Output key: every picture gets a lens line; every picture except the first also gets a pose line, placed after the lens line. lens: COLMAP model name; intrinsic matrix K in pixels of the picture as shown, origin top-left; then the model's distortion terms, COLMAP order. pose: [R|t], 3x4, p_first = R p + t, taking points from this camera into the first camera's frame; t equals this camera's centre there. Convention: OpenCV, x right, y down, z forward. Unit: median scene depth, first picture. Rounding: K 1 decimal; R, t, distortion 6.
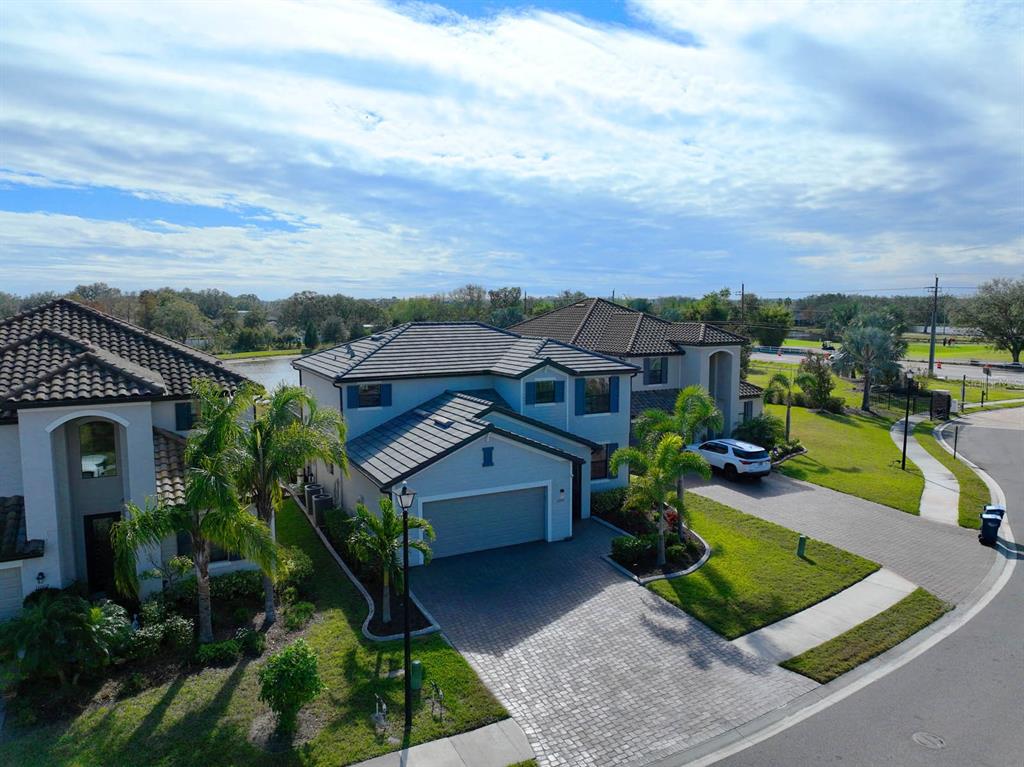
lens RADIAL K [[725.0, 0, 512.0], [0, 725.0, 383.5], [0, 0, 1]] dist [0.002914, 0.004016]
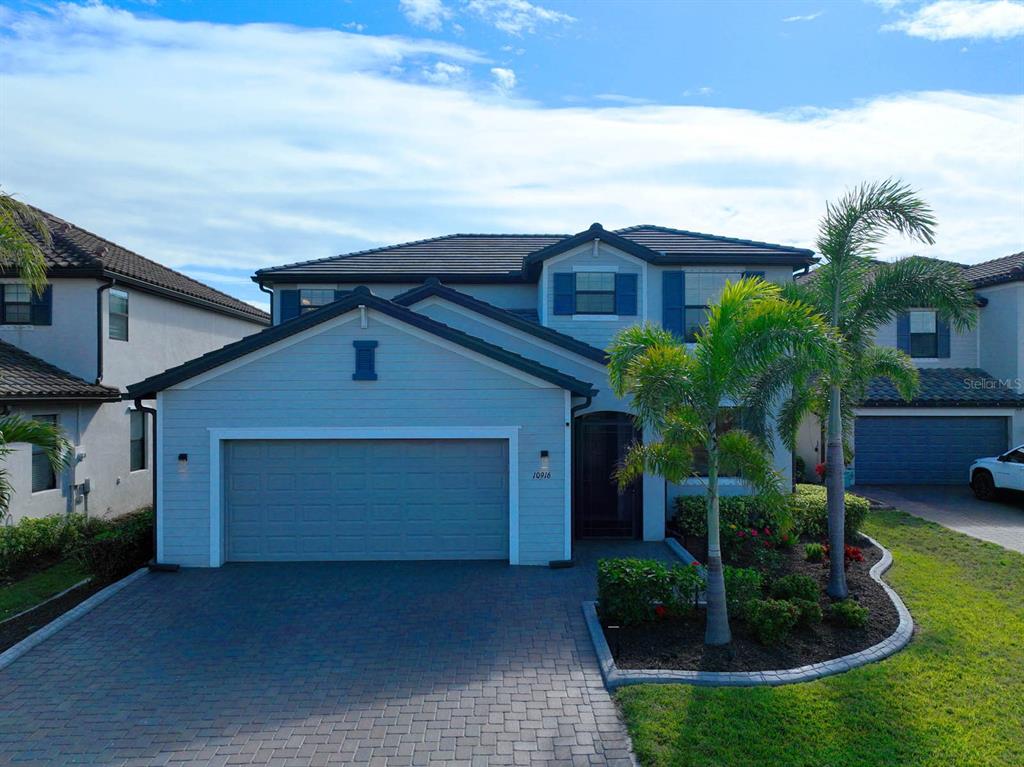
lens RADIAL K [[716.5, 0, 522.2], [0, 716.5, 389.7], [0, 0, 1]] dist [0.008078, 0.005309]
pose [[0.899968, 0.001399, -0.435954, 0.221193], [-0.051600, 0.993307, -0.103334, 0.135664], [0.432892, 0.115493, 0.894017, 0.512526]]
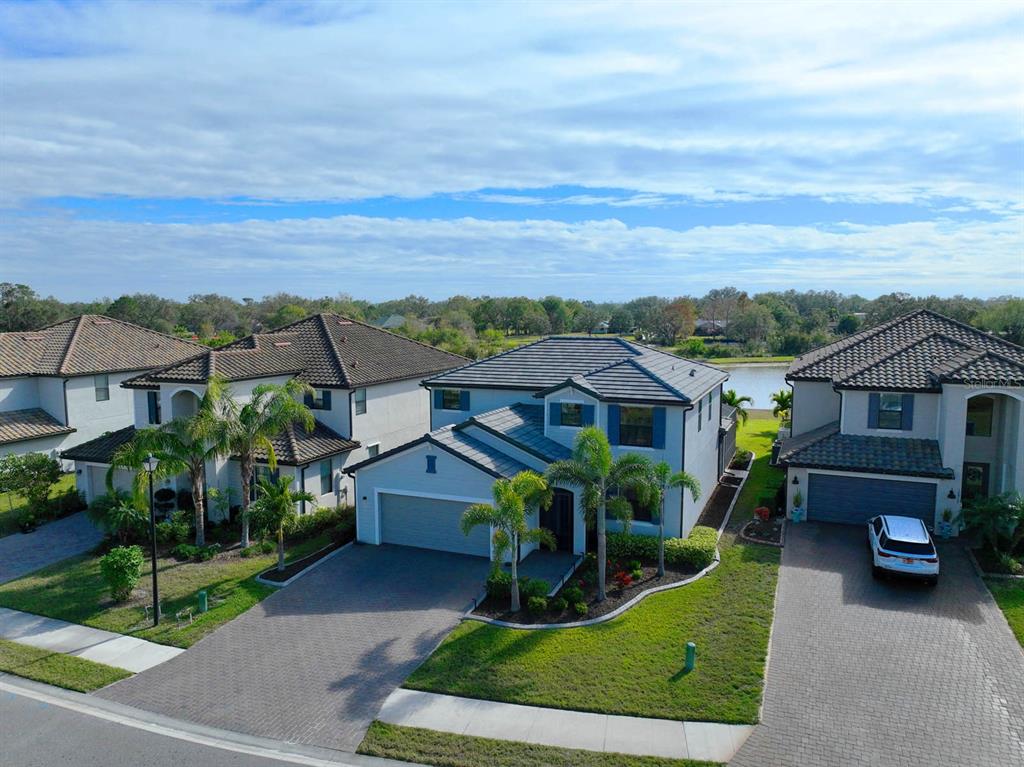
lens RADIAL K [[725.0, 0, 512.0], [0, 725.0, 383.5], [0, 0, 1]] dist [0.002914, 0.004016]
pose [[0.641173, 0.081937, -0.763009, 0.711523], [-0.082691, 0.995871, 0.037457, -0.057571], [0.762928, 0.039078, 0.645302, 0.319282]]
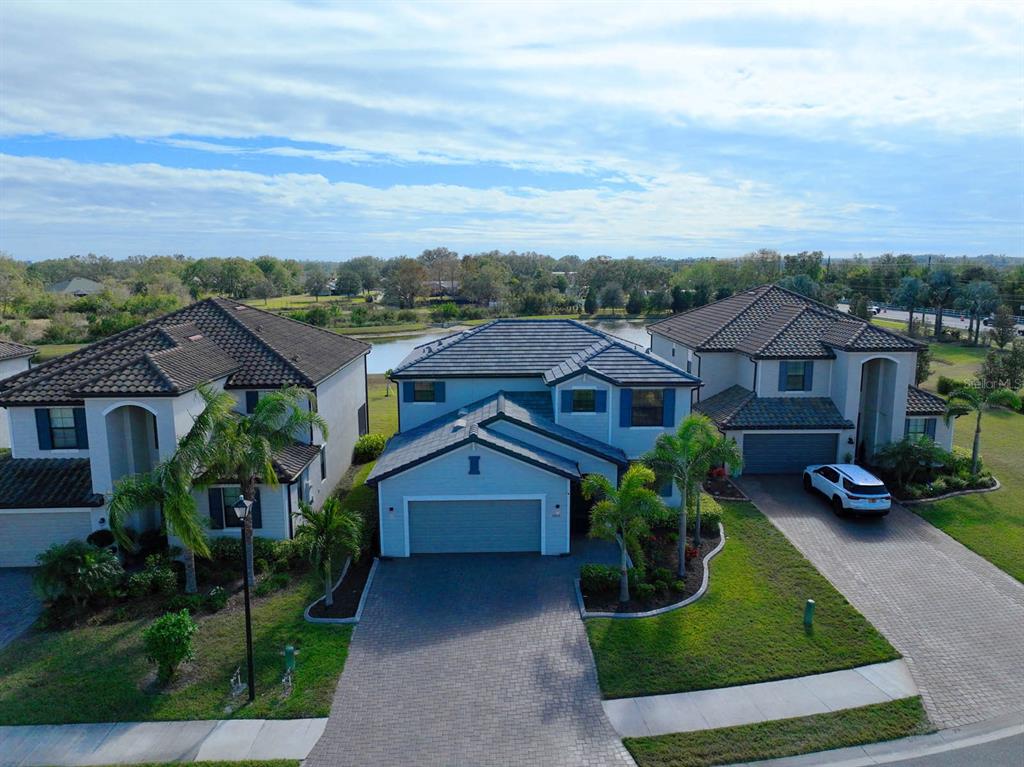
lens RADIAL K [[728.3, 0, 527.1], [0, 728.3, 355.9], [0, 0, 1]] dist [0.005039, 0.002644]
pose [[0.900828, 0.054954, -0.430685, 0.391000], [-0.047449, 0.998477, 0.028159, -0.071796], [0.431576, -0.004931, 0.902063, 0.076292]]
